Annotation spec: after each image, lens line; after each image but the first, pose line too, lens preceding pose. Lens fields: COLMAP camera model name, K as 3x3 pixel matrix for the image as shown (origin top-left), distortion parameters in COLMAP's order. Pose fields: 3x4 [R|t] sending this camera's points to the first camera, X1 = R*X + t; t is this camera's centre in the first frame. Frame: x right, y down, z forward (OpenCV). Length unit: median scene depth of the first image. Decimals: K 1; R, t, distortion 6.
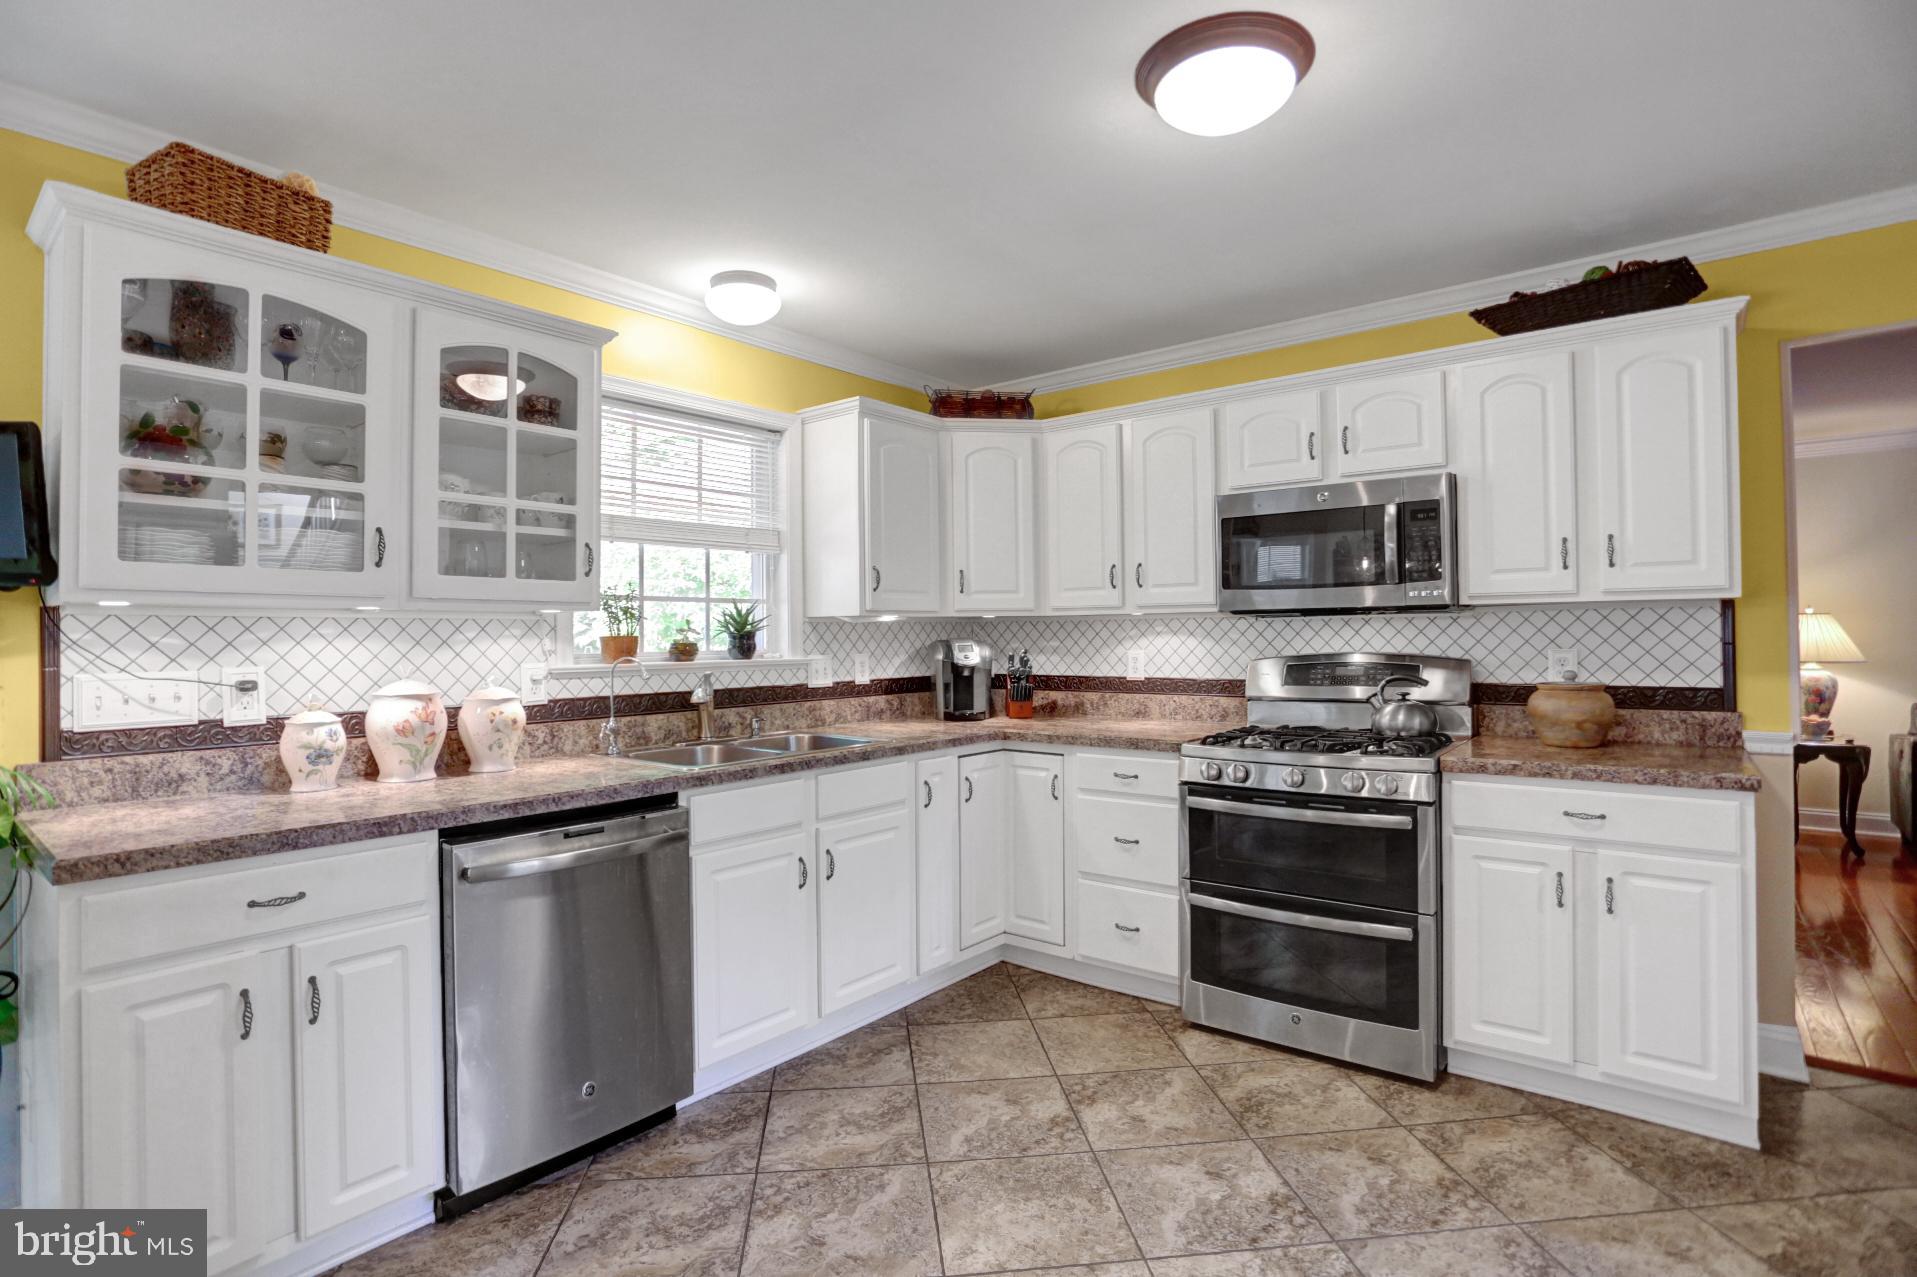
lens RADIAL K [[930.6, 0, 949.2], [0, 930.6, 624.9], [0, 0, 1]] dist [-0.090724, 0.048043]
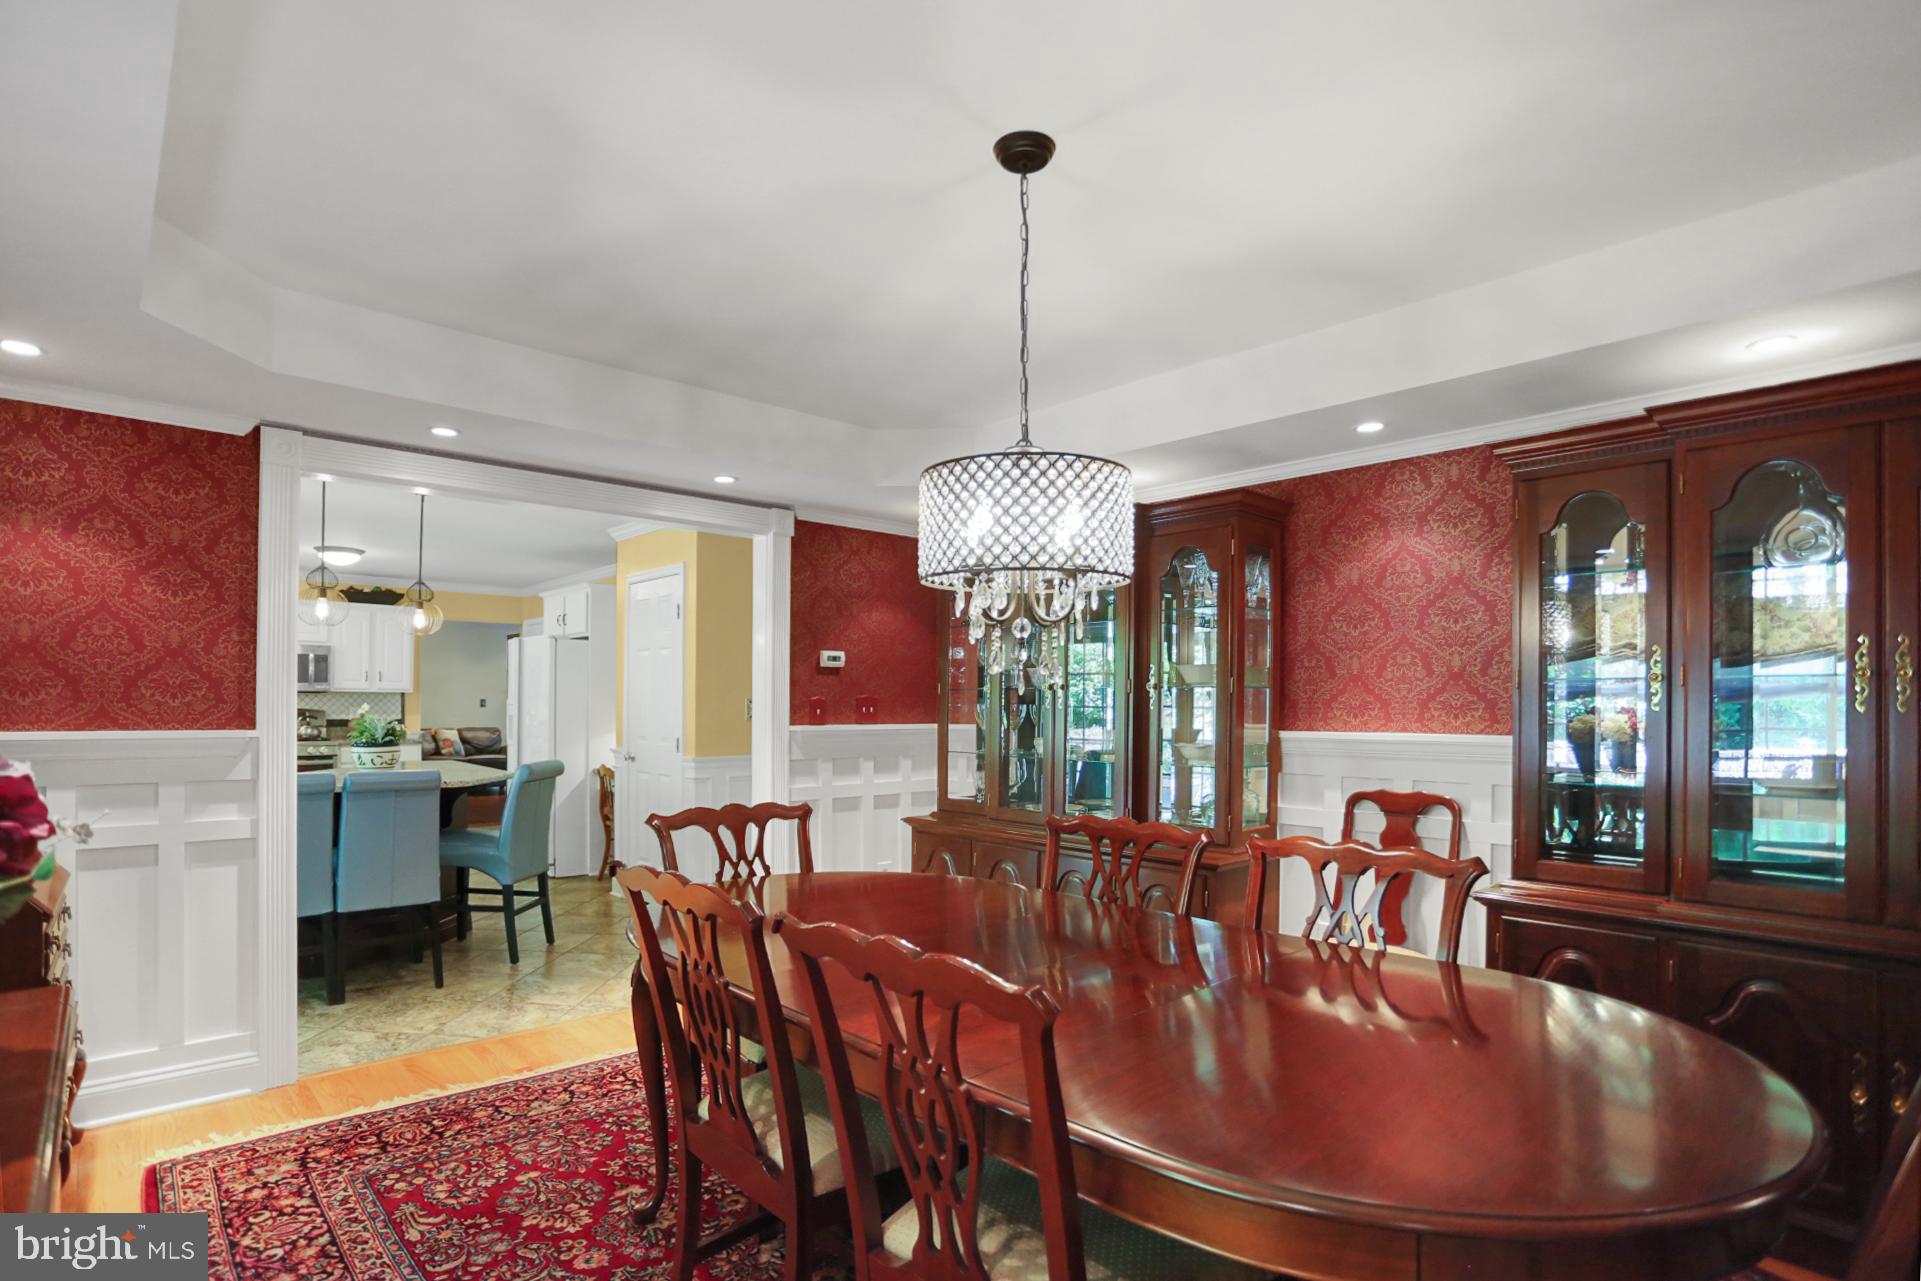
lens RADIAL K [[968.7, 0, 932.3], [0, 968.7, 701.3], [0, 0, 1]] dist [-0.065880, 0.031916]
pose [[0.157134, 0.020295, 0.987369, -2.049803], [-0.033786, 0.999314, -0.015164, -0.008265], [-0.986999, -0.030977, 0.157712, -1.318920]]
